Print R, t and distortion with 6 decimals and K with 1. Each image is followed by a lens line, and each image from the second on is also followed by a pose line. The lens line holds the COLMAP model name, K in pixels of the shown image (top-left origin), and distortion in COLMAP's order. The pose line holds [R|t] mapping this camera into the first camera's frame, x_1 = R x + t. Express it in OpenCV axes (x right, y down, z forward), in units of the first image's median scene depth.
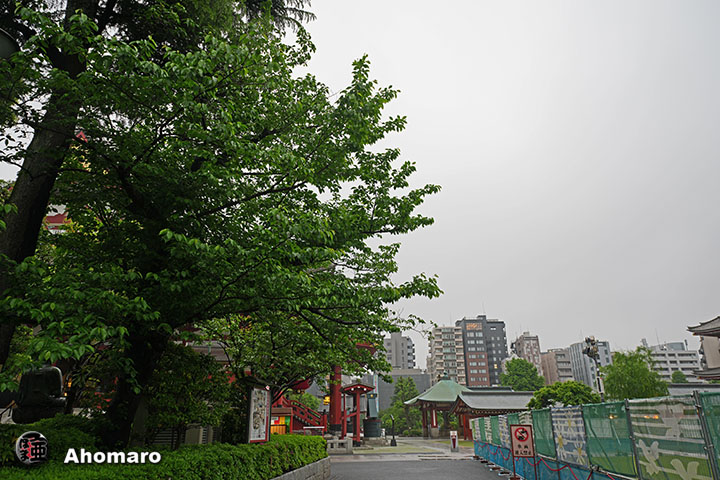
lens RADIAL K [[496.7, 0, 360.6], [0, 496.7, 239.4], [0, 0, 1]] dist [-0.001697, -0.001836]
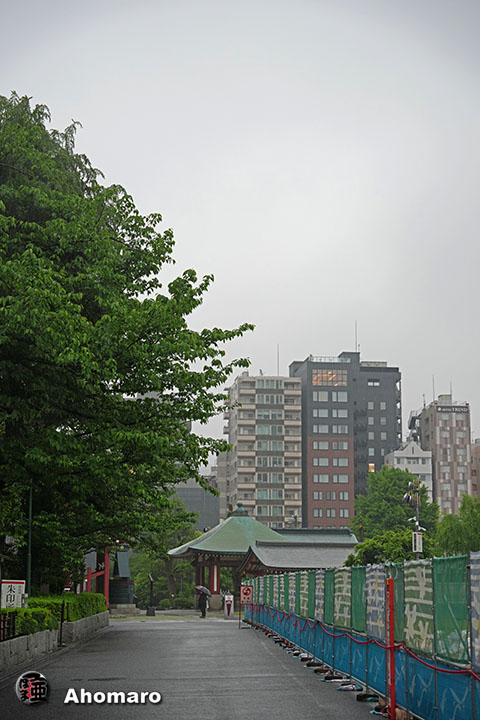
lens RADIAL K [[1342.8, 0, 239.9], [0, 1342.8, 360.1], [0, 0, 1]] dist [0.031123, 0.000000]
pose [[0.989637, 0.034610, 0.139361, -0.014755], [-0.059814, 0.981670, 0.180959, -0.050212], [-0.130543, -0.187420, 0.973567, -0.137622]]
